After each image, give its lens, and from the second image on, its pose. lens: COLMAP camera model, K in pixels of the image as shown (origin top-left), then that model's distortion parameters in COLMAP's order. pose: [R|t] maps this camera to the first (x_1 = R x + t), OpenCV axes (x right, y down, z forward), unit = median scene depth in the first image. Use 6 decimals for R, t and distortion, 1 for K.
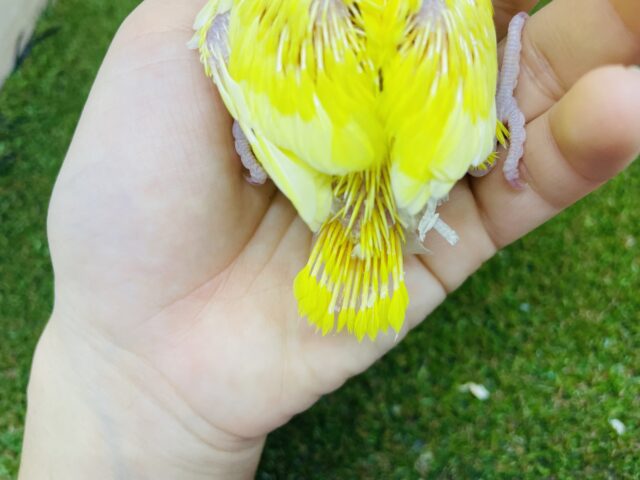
lens RADIAL K [[486.3, 0, 320.0], [0, 486.3, 240.0], [0, 0, 1]] dist [-0.088145, 0.001416]
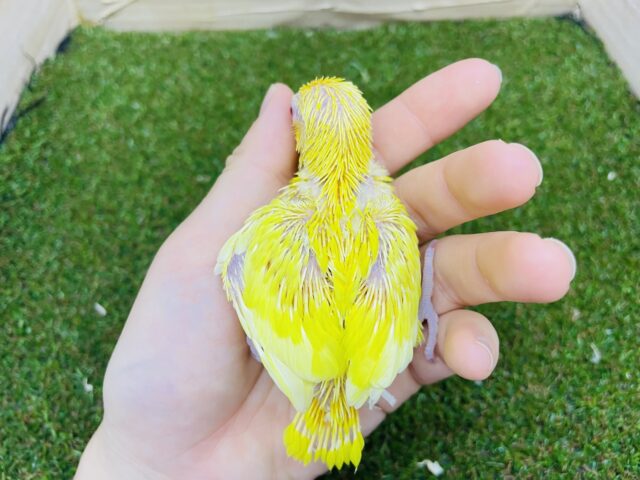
lens RADIAL K [[481.2, 0, 320.0], [0, 481.2, 240.0], [0, 0, 1]] dist [-0.045781, -0.000421]
pose [[0.997890, 0.011784, 0.063856, -0.012518], [-0.005454, 0.995129, -0.098425, -0.097005], [-0.064705, 0.097870, 0.993094, -0.131053]]
